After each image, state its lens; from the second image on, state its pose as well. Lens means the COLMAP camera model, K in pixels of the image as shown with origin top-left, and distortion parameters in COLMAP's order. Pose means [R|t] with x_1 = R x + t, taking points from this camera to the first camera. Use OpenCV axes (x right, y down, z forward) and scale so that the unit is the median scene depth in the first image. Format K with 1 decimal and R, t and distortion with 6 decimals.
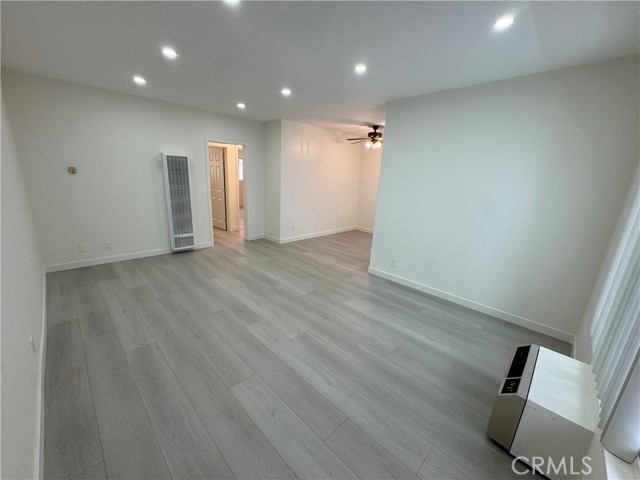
lens RADIAL K [[255.6, 0, 316.9], [0, 255.6, 237.7], [0, 0, 1]] dist [-0.011080, 0.000090]
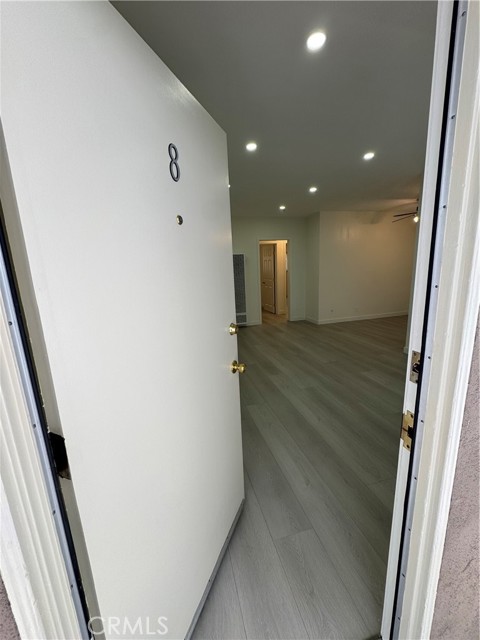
lens RADIAL K [[255.6, 0, 242.0], [0, 255.6, 318.9], [0, 0, 1]] dist [-0.011080, 0.000090]
pose [[0.862764, 0.009868, -0.505510, 0.170255], [-0.033266, 0.998751, -0.037279, 0.070934], [0.504511, 0.048979, 0.862015, -0.136484]]
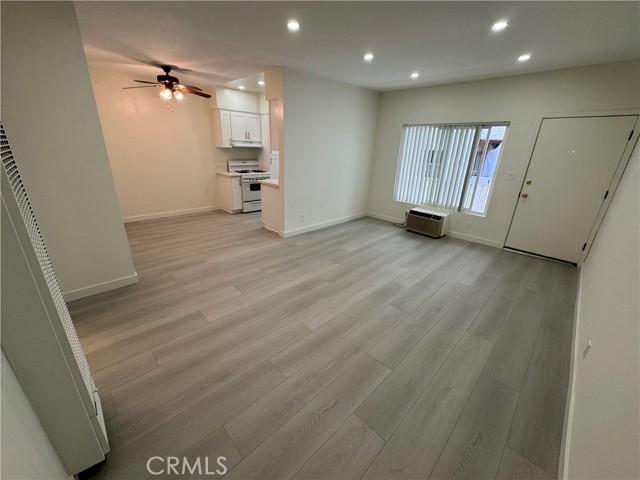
lens RADIAL K [[255.6, 0, 323.0], [0, 255.6, 237.9], [0, 0, 1]] dist [-0.011080, 0.000090]
pose [[0.006576, -0.386884, 0.922105, -0.816332], [0.209623, 0.902170, 0.377025, -0.241187], [-0.977760, 0.190815, 0.087033, 0.800267]]
